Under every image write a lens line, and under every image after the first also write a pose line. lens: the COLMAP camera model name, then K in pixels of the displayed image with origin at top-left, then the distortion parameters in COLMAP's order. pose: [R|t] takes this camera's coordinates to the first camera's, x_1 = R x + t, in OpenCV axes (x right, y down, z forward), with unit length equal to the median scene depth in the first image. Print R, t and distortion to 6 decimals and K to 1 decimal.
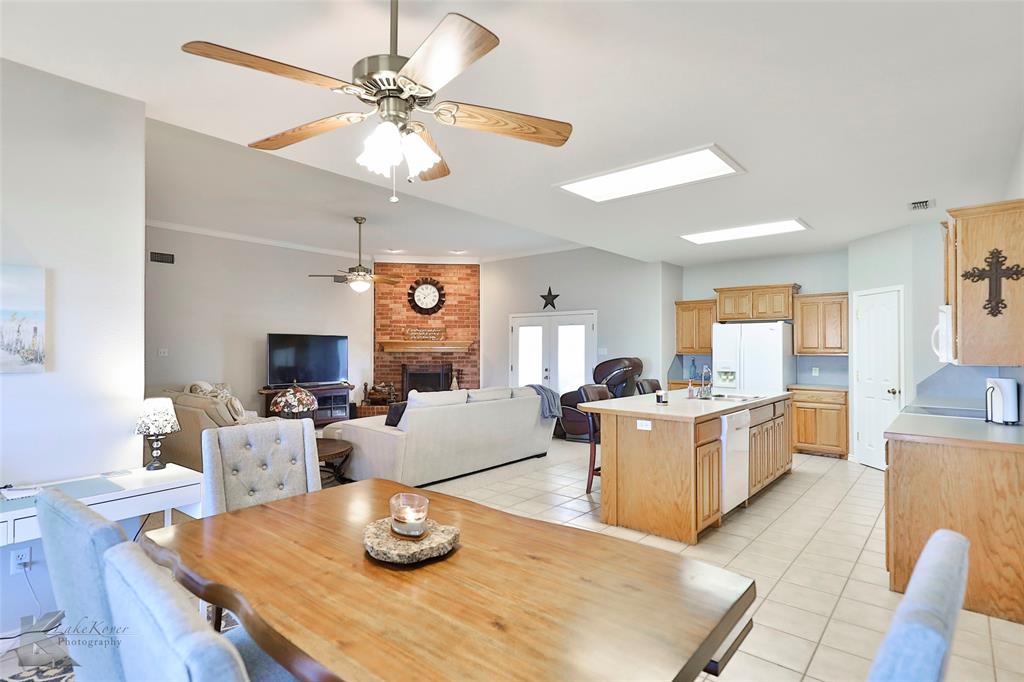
lens RADIAL K [[524.2, 0, 520.5], [0, 524.2, 339.9], [0, 0, 1]] dist [0.005046, 0.000575]
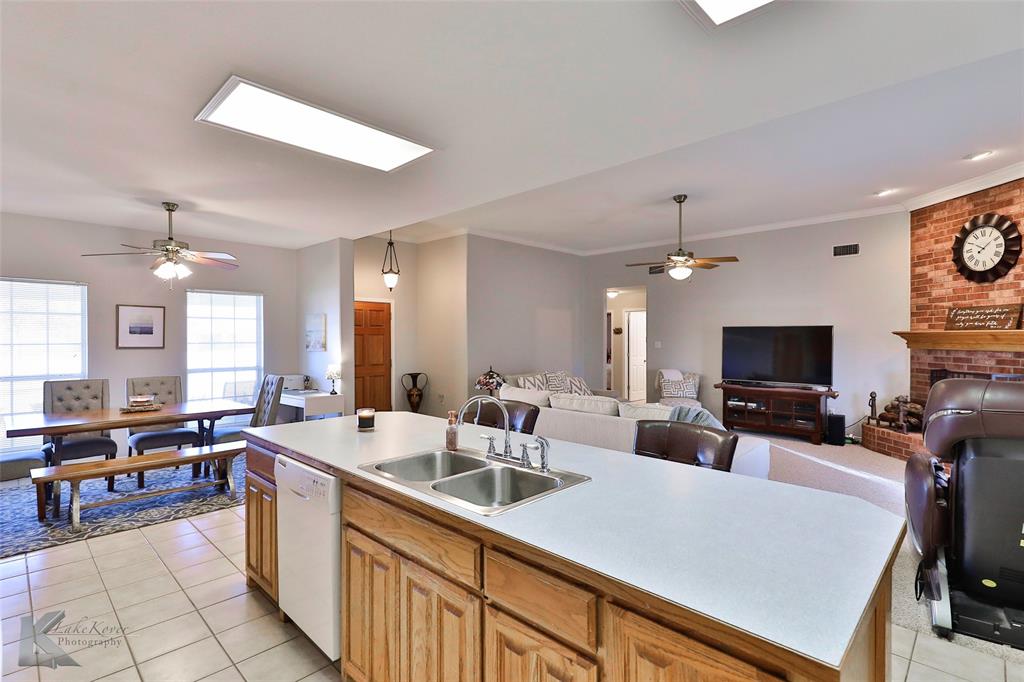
lens RADIAL K [[491.5, 0, 508.3], [0, 491.5, 339.7], [0, 0, 1]] dist [0.015891, -0.003450]
pose [[-0.080296, 0.003281, -0.996766, 0.380147], [0.016253, 0.999866, 0.001982, 0.002916], [0.996639, -0.016041, -0.080338, 0.546463]]
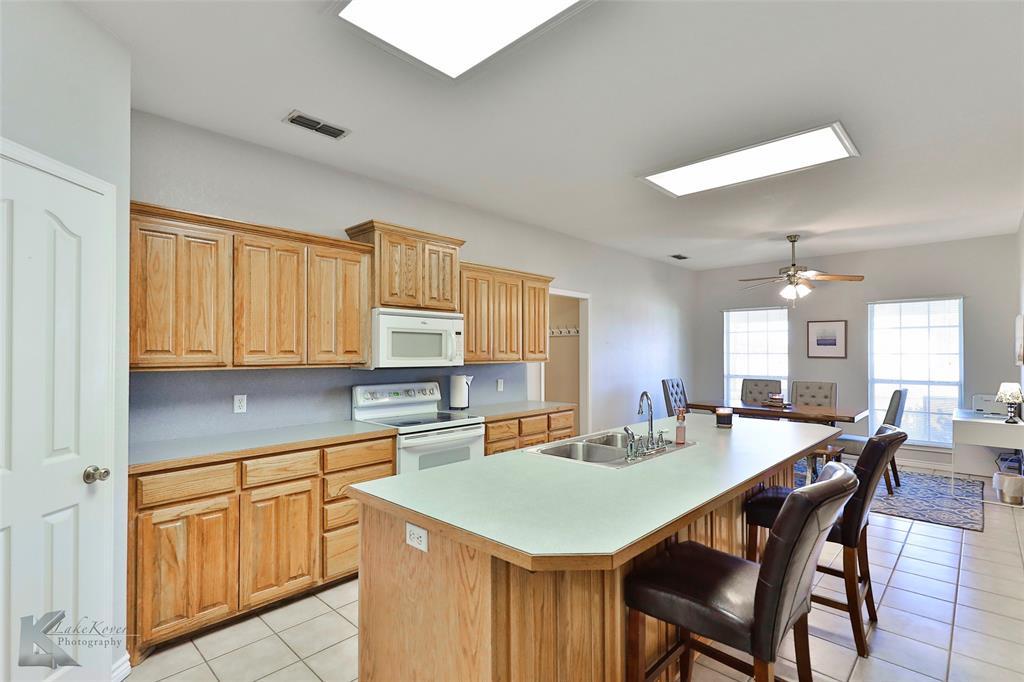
lens RADIAL K [[491.5, 0, 515.8], [0, 491.5, 347.6], [0, 0, 1]] dist [0.015891, -0.003450]
pose [[-0.998716, -0.002026, 0.050626, 0.223989], [-0.003291, 0.999684, -0.024909, 0.011337], [-0.050560, -0.025044, -0.998407, 0.762849]]
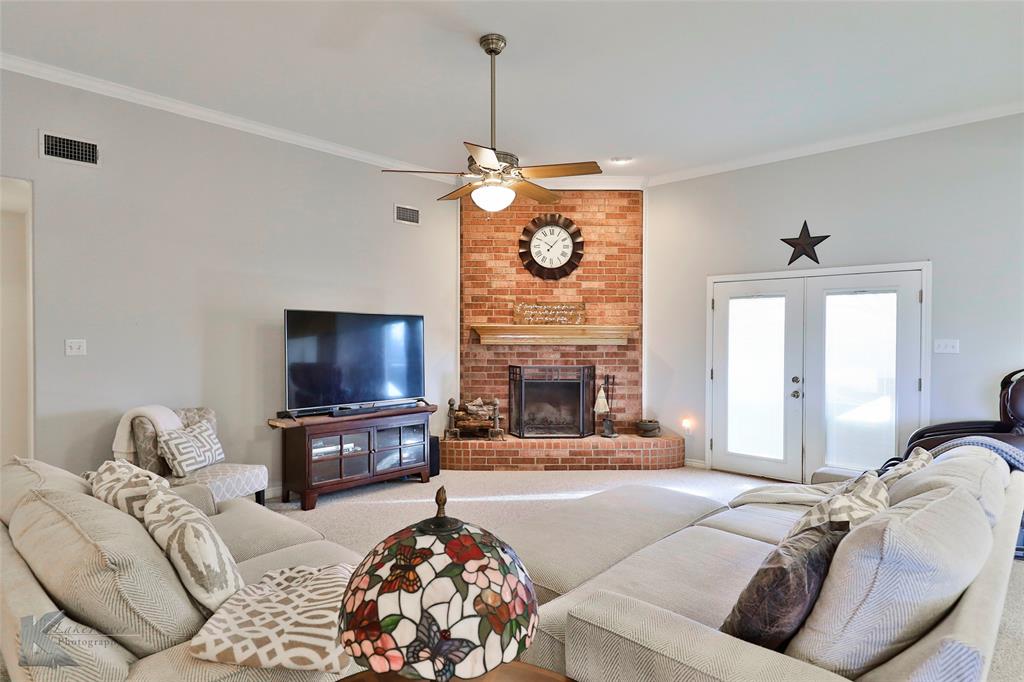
lens RADIAL K [[579.9, 0, 504.5], [0, 579.9, 341.9], [0, 0, 1]] dist [0.023458, -0.005992]
pose [[0.997642, 0.003356, -0.068554, -0.187107], [-0.001438, 0.999607, 0.027999, 0.002600], [0.068621, -0.027835, 0.997254, 0.365587]]
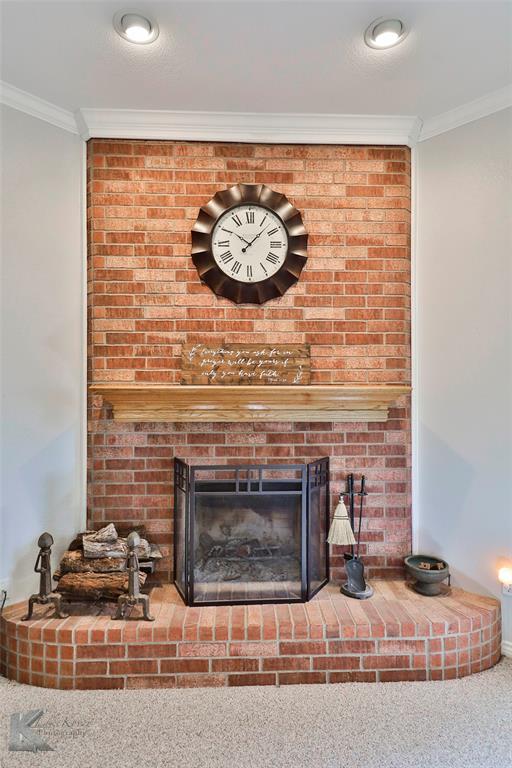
lens RADIAL K [[435.0, 0, 257.1], [0, 435.0, 380.2], [0, 0, 1]] dist [0.023458, -0.005992]
pose [[0.998304, -0.000311, -0.058212, -0.159850], [0.001008, 0.999928, 0.011938, -0.004163], [0.058204, -0.011976, 0.998233, 0.737559]]
